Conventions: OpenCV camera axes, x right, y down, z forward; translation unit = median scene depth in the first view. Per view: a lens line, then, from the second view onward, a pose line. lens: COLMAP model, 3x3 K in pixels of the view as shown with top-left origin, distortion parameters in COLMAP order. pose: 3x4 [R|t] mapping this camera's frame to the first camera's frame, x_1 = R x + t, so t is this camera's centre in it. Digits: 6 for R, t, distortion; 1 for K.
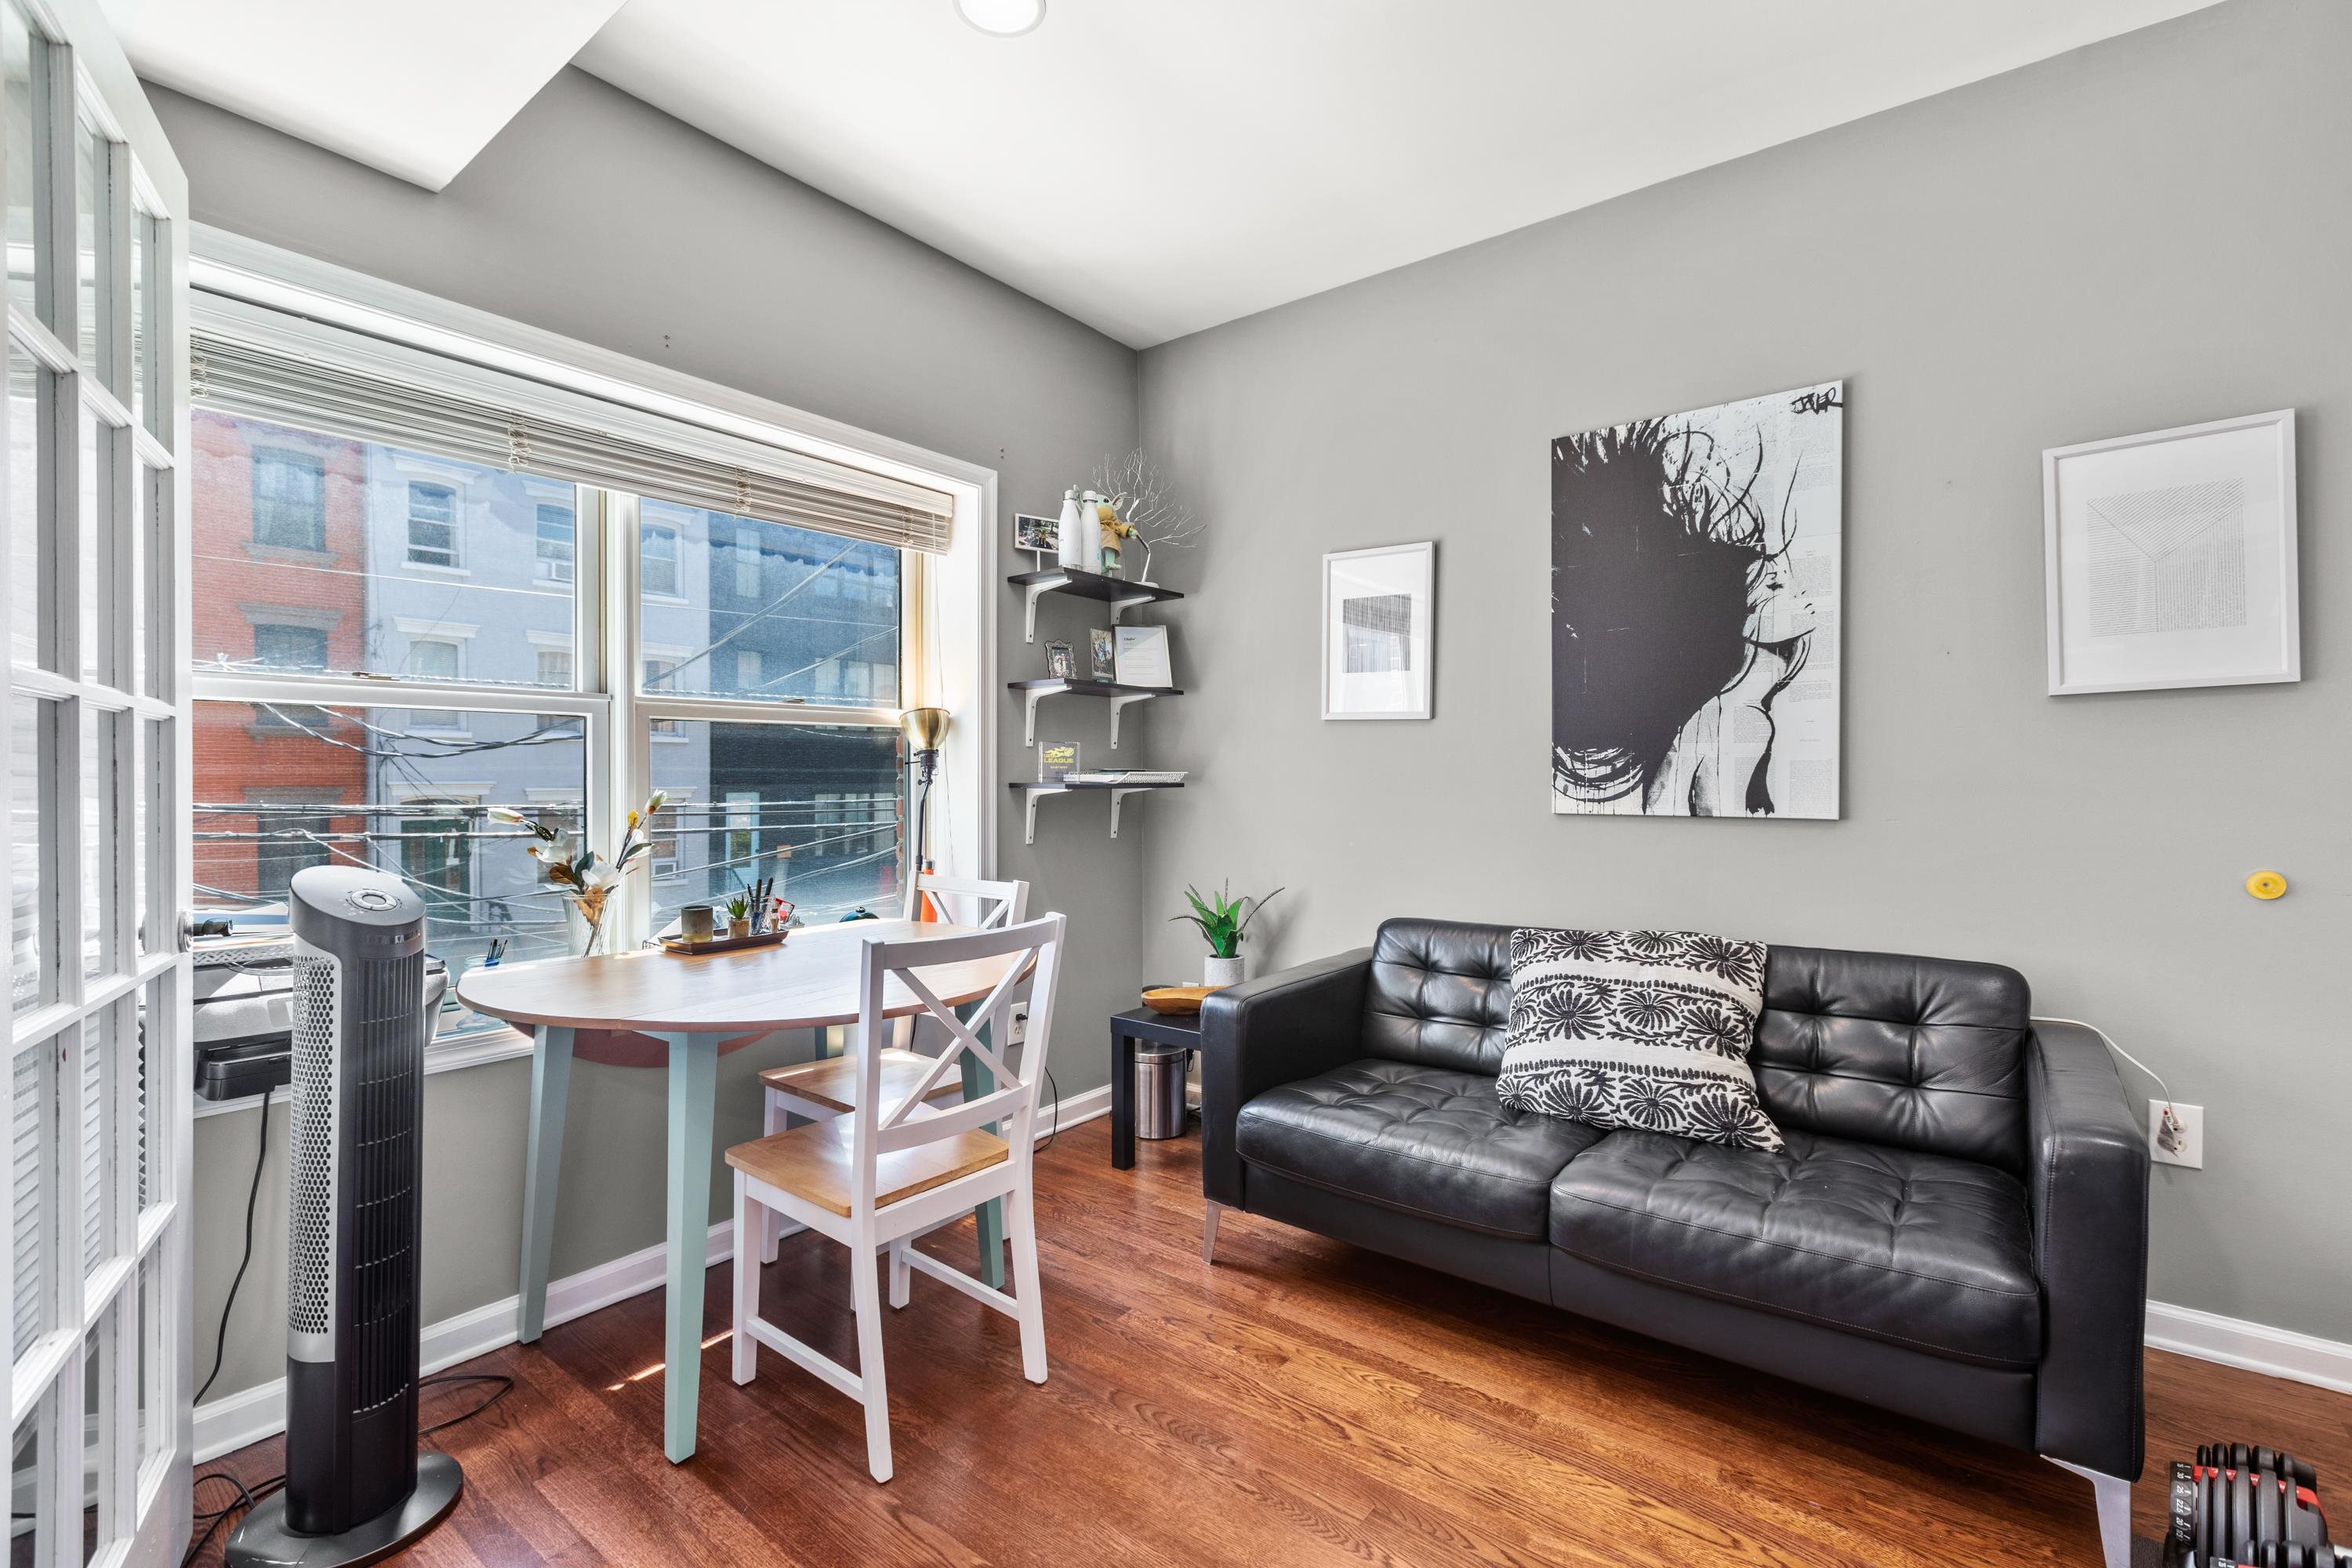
lens RADIAL K [[1043.3, 0, 1169.6], [0, 1043.3, 782.5], [0, 0, 1]] dist [0.000917, 0.000002]
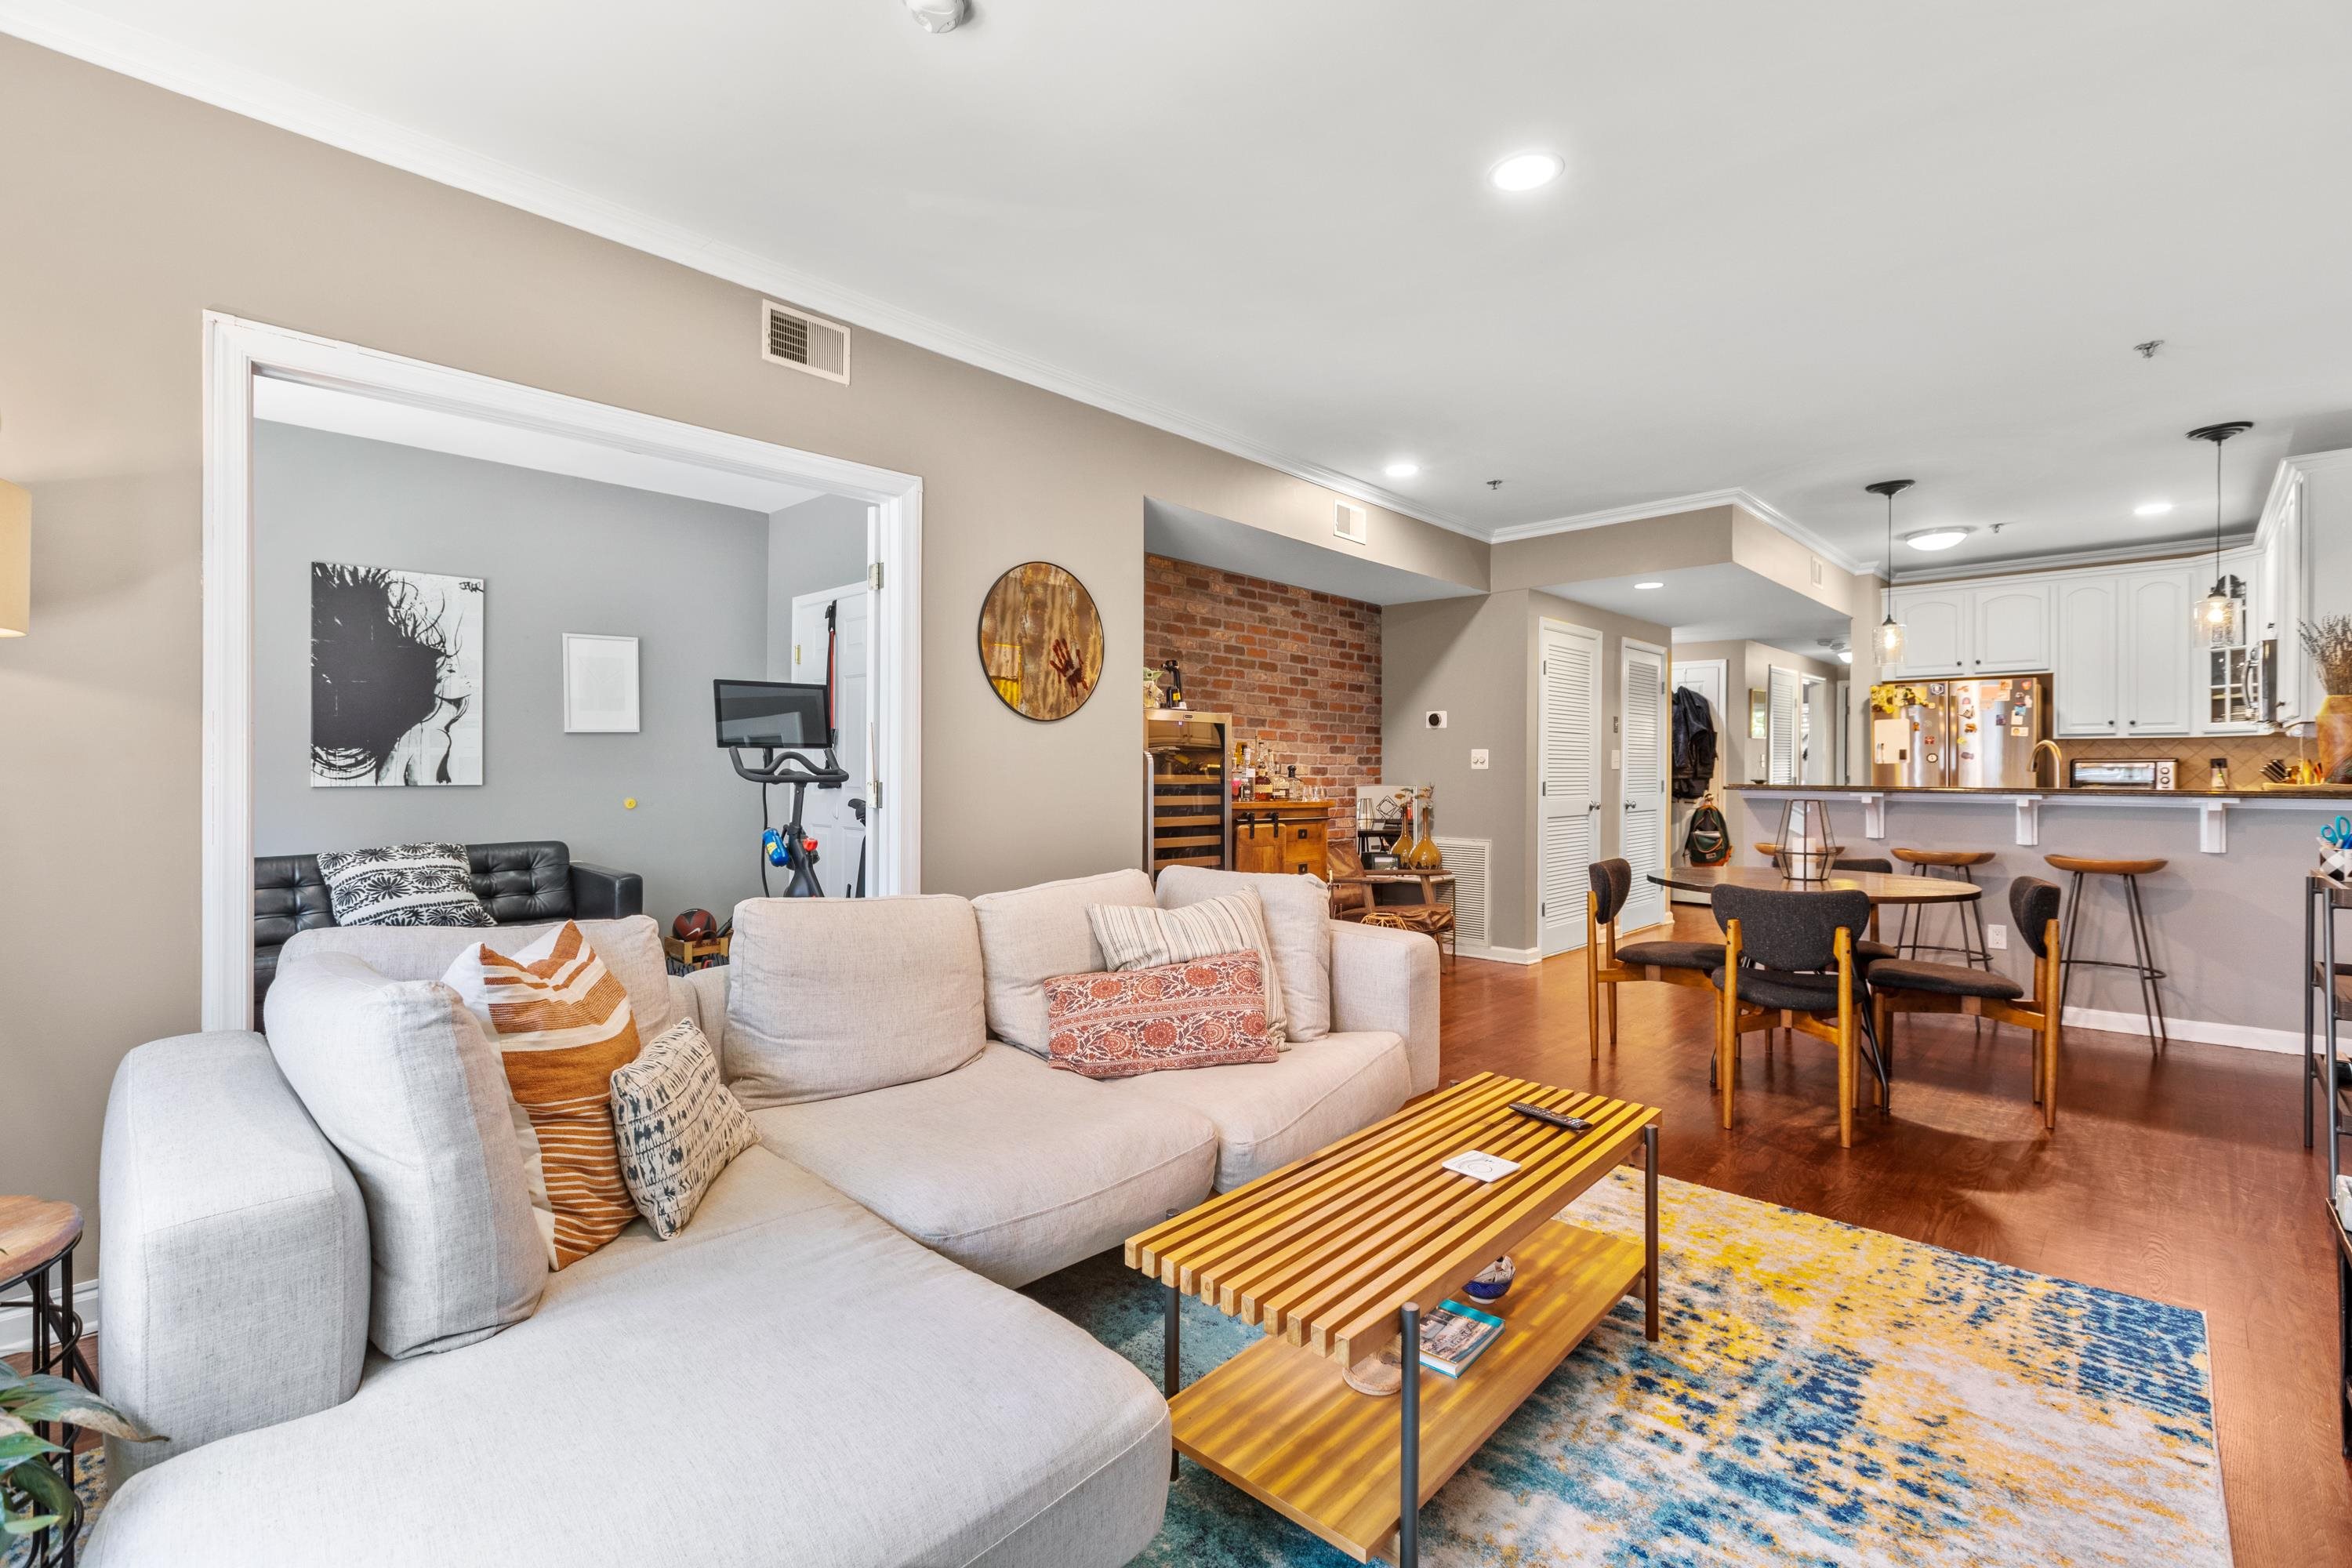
lens RADIAL K [[1046.8, 0, 1172.1], [0, 1046.8, 769.3], [0, 0, 1]] dist [0.001084, 0.000497]
pose [[0.099683, -0.003254, 0.995014, -1.286384], [0.002870, 0.999991, 0.002983, 0.000972], [-0.995015, 0.002558, 0.099692, -0.588249]]
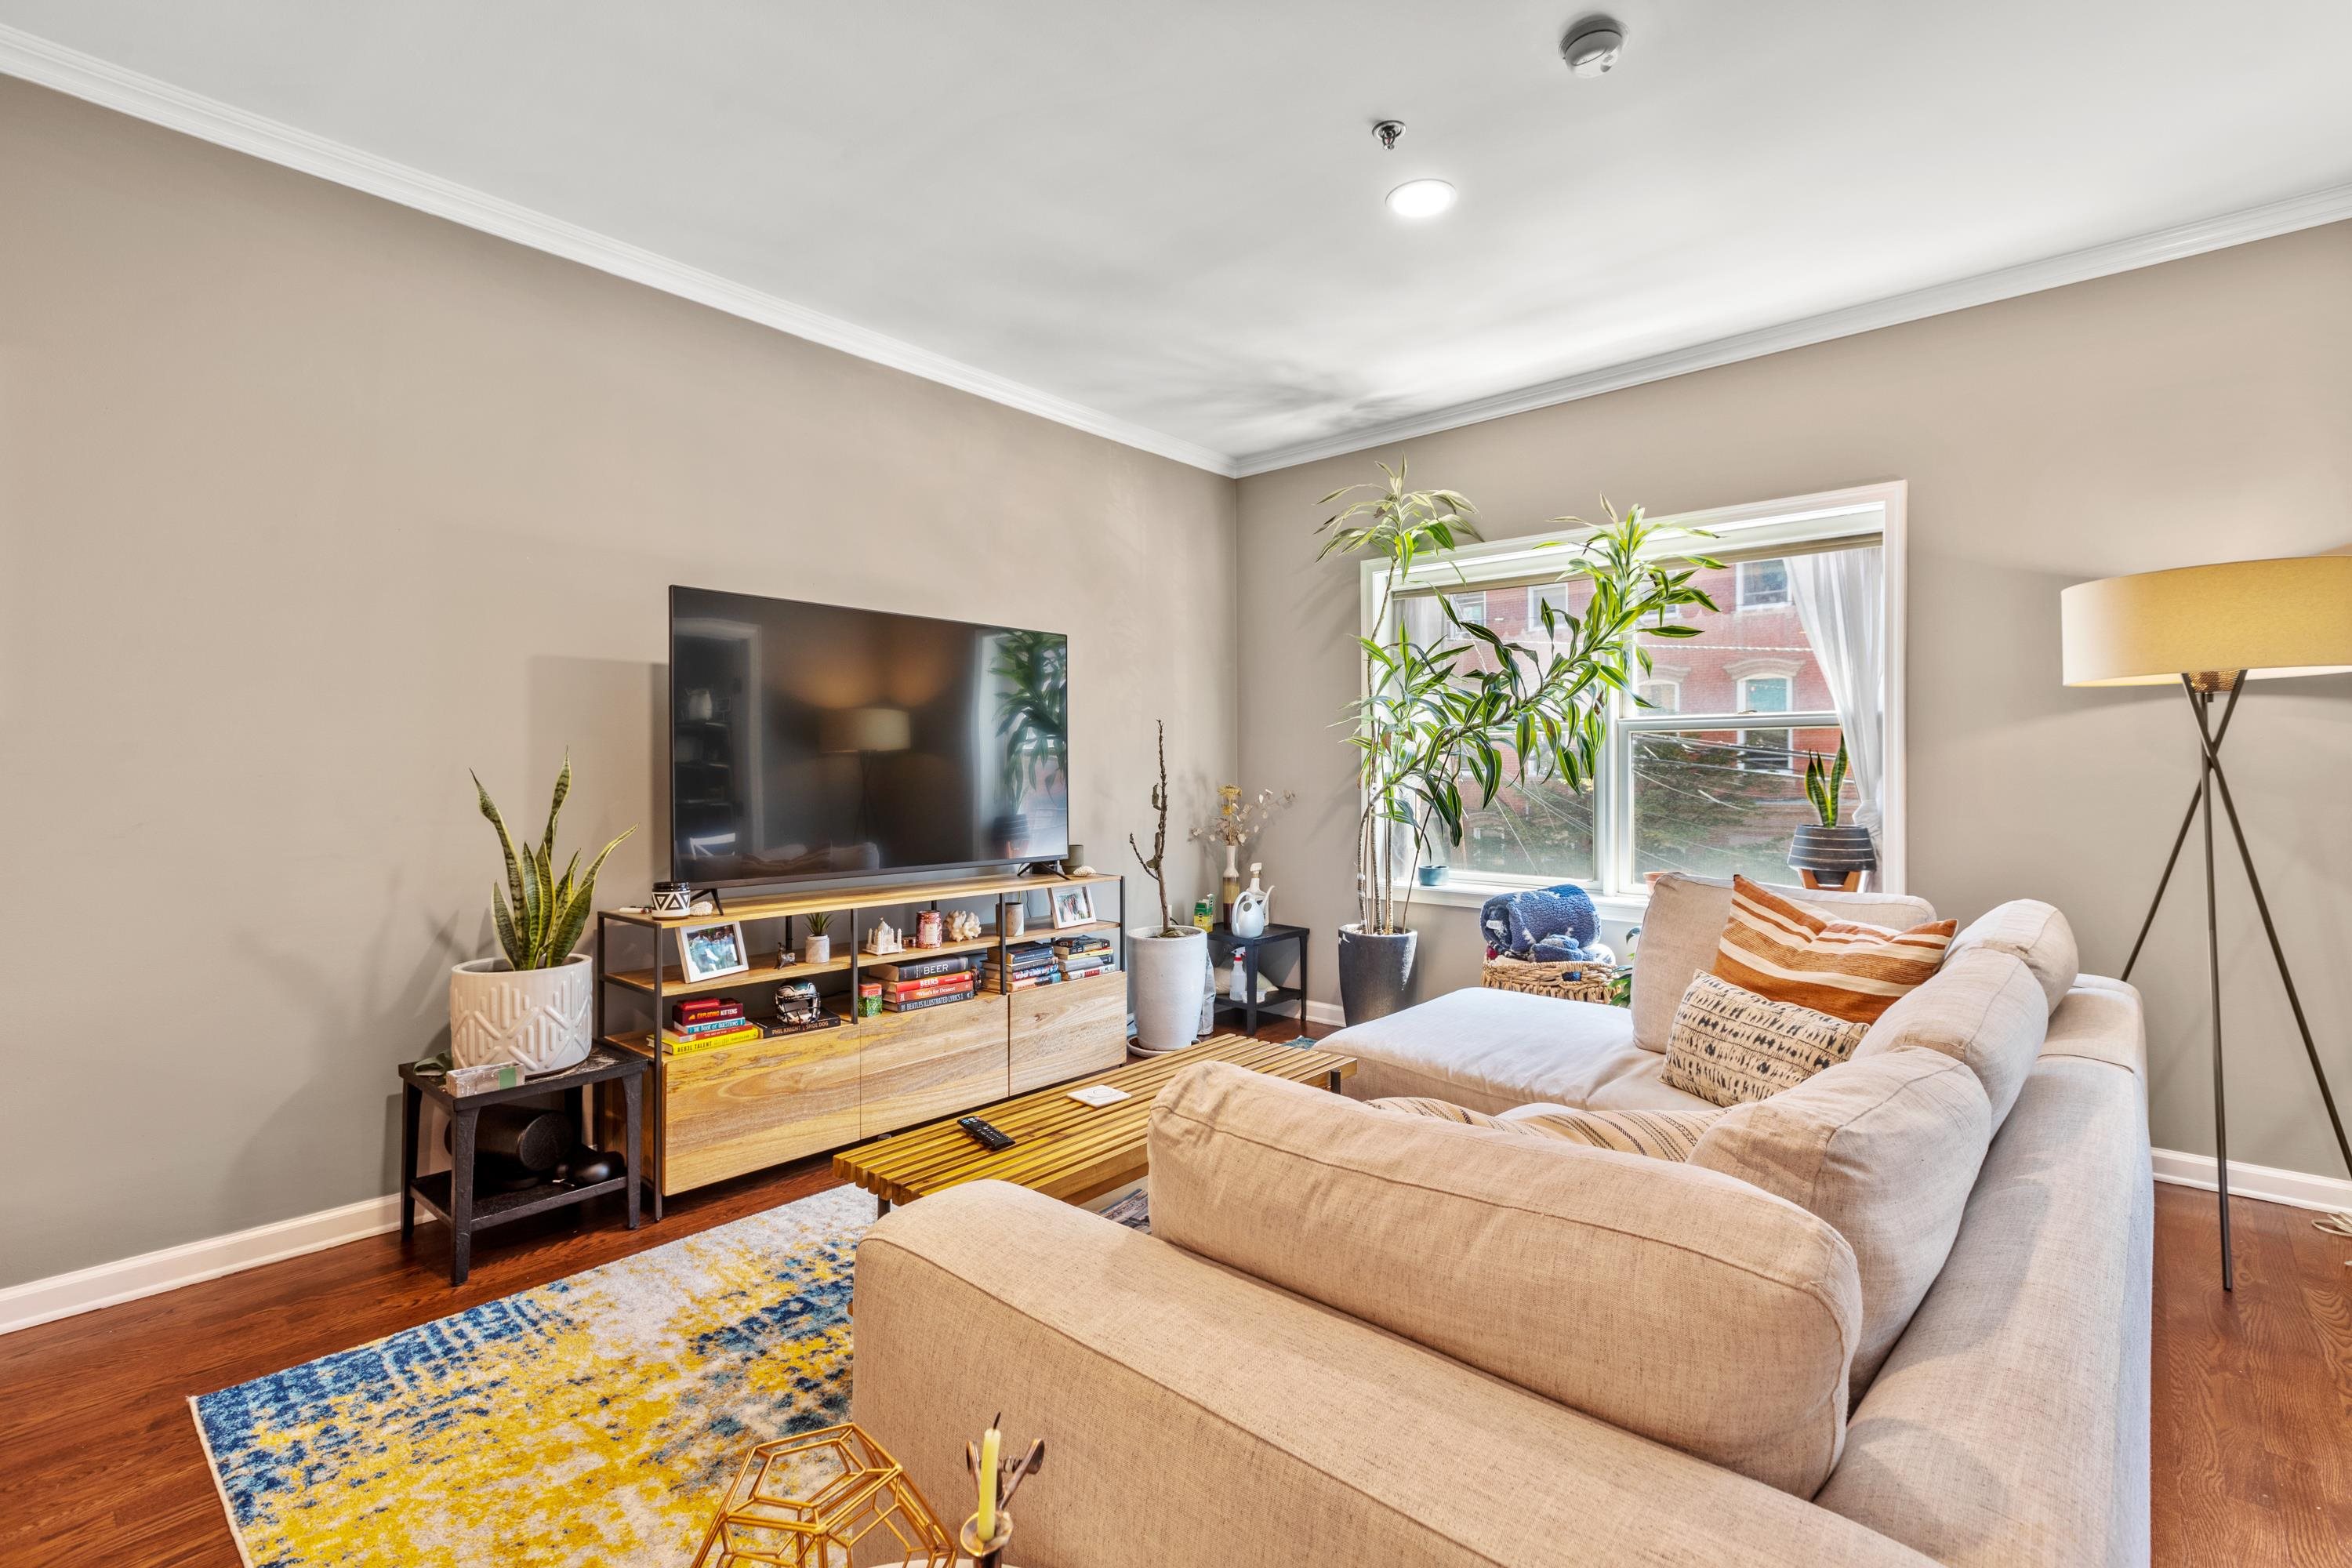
lens RADIAL K [[1056.1, 0, 1172.4], [0, 1056.1, 776.2], [0, 0, 1]] dist [0.001186, -0.000086]
pose [[-0.068020, 0.002537, -0.997681, 0.382820], [-0.006573, 0.999974, 0.002991, 0.007533], [0.997662, 0.006761, -0.068002, -0.609469]]
